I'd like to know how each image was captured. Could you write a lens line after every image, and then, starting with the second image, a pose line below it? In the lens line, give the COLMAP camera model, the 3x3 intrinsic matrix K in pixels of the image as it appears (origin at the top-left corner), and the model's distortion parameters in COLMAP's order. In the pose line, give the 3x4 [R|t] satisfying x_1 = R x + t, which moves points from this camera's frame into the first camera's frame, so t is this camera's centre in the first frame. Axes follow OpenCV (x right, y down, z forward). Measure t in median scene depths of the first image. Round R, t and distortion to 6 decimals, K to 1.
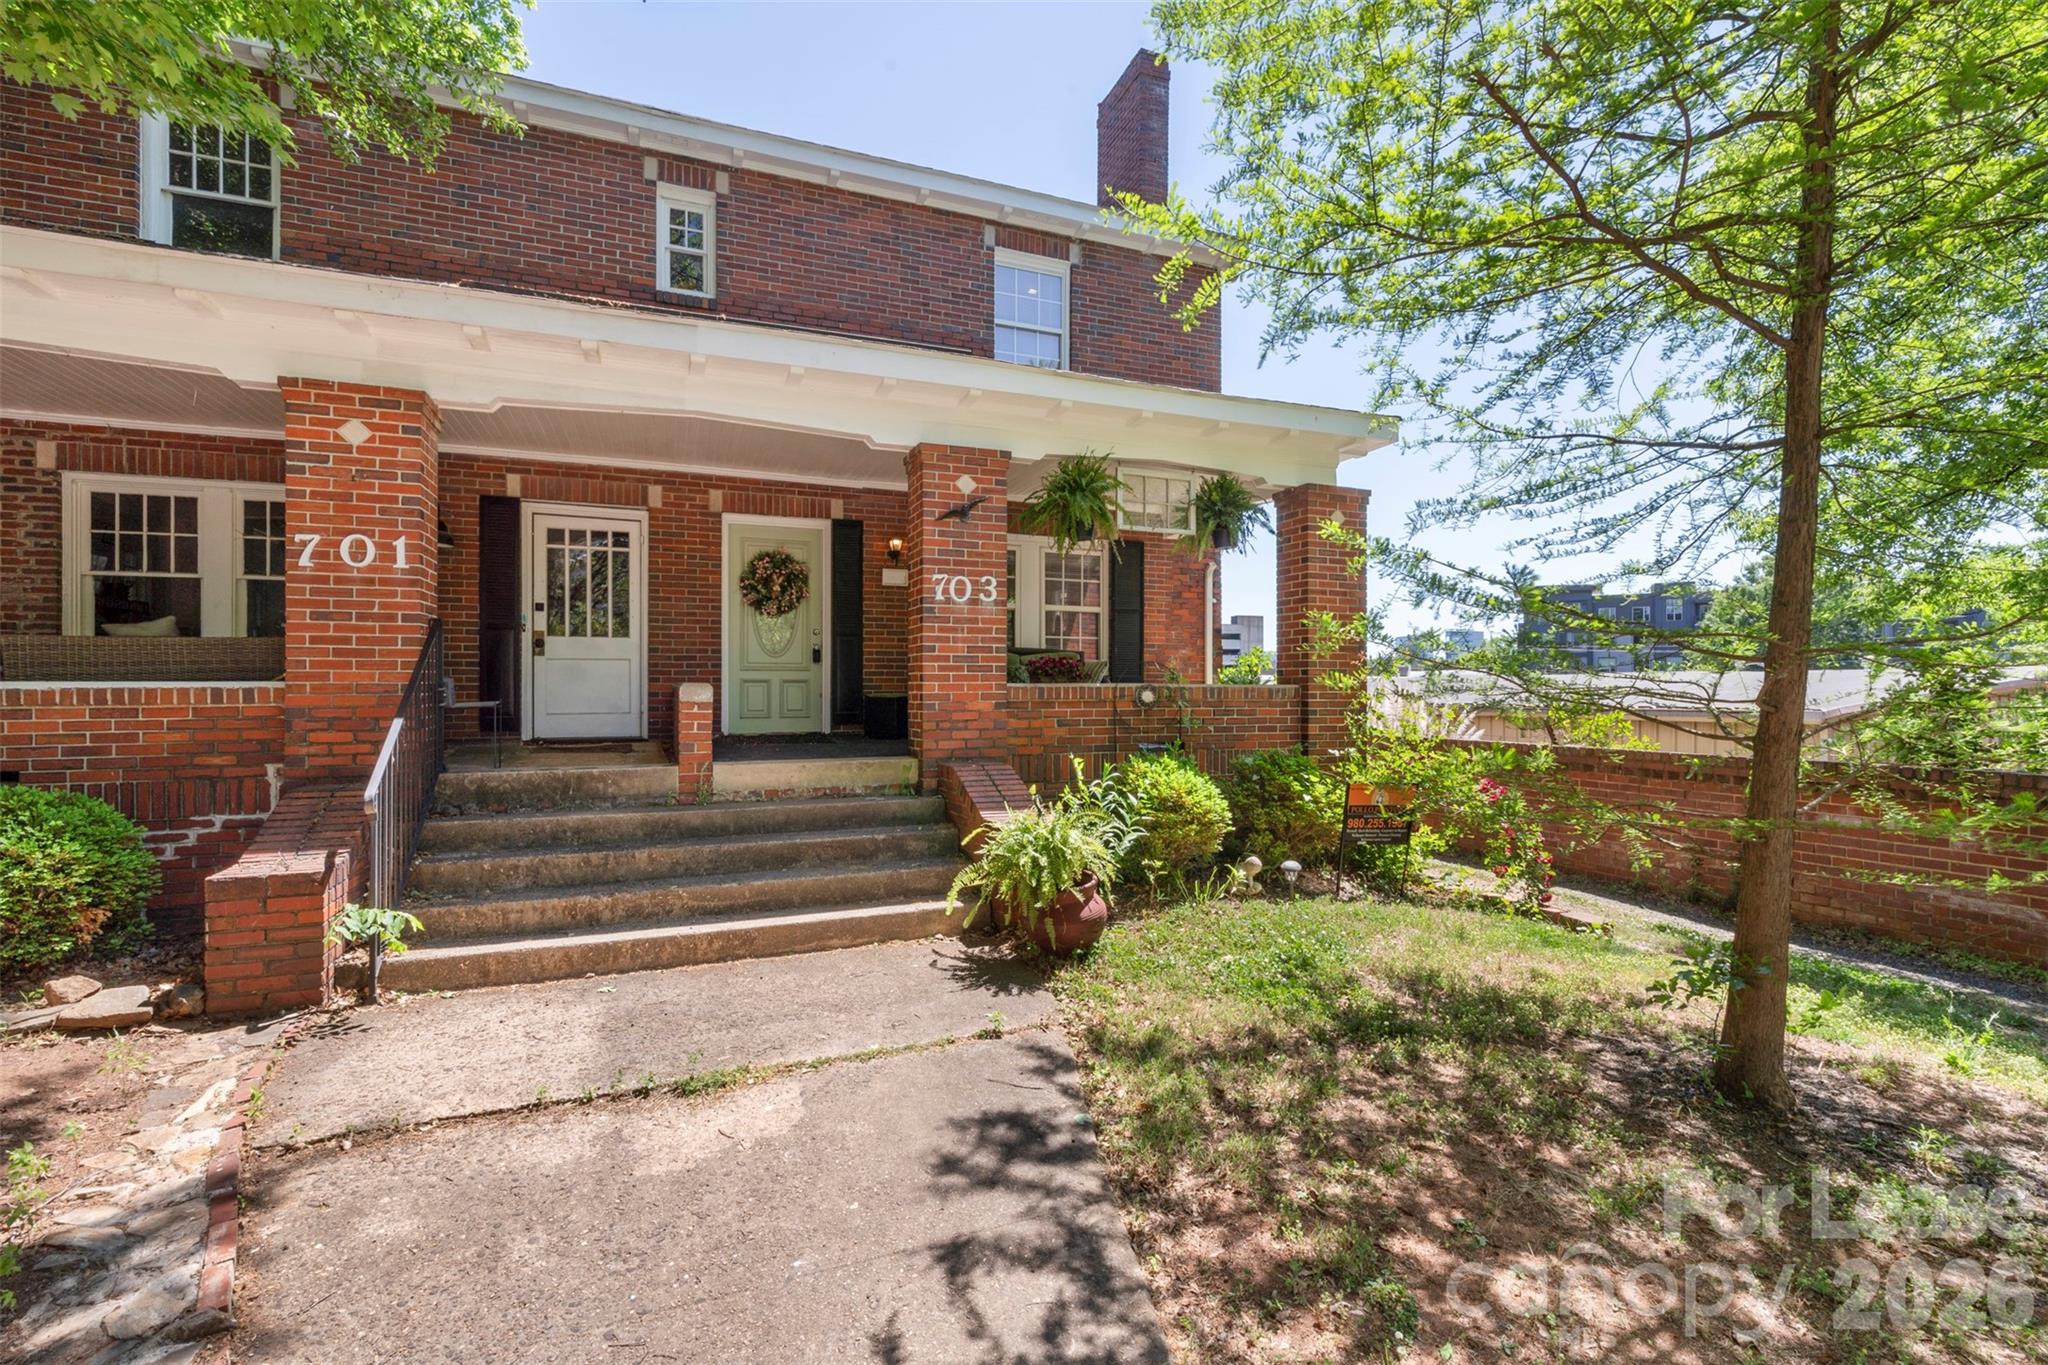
lens RADIAL K [[905.9, 0, 1025.5], [0, 905.9, 688.2], [0, 0, 1]] dist [-0.004396, 0.000575]
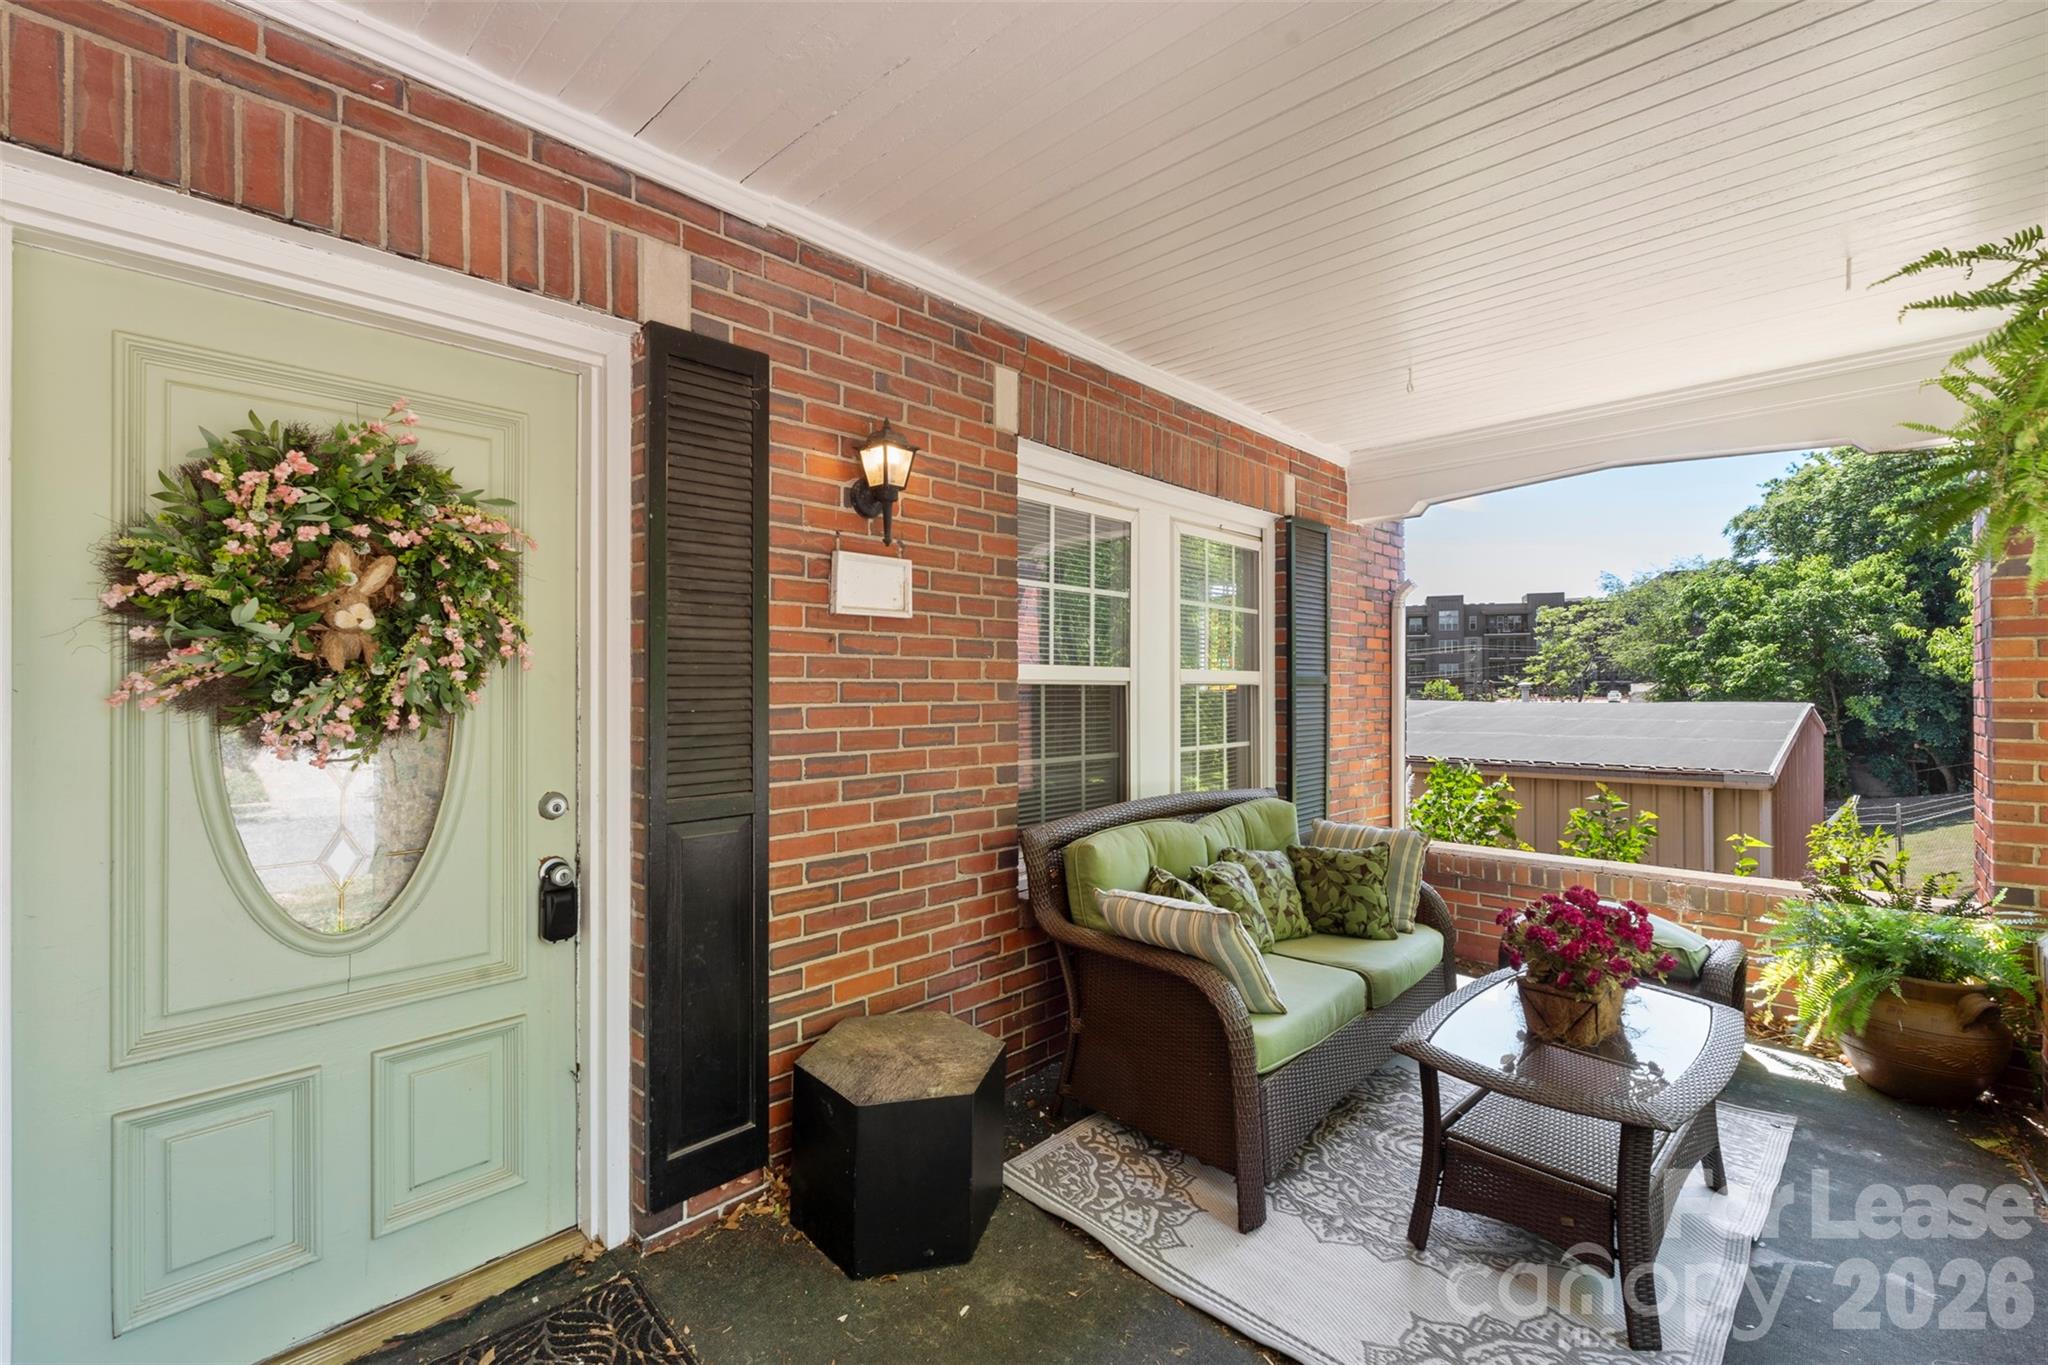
lens RADIAL K [[905.9, 0, 1030.1], [0, 905.9, 686.4], [0, 0, 1]] dist [-0.004396, 0.000575]
pose [[0.911694, -0.002690, 0.410861, -0.216122], [0.003702, 0.999992, -0.001668, -0.092295], [-0.410853, 0.003042, 0.911697, 0.740290]]
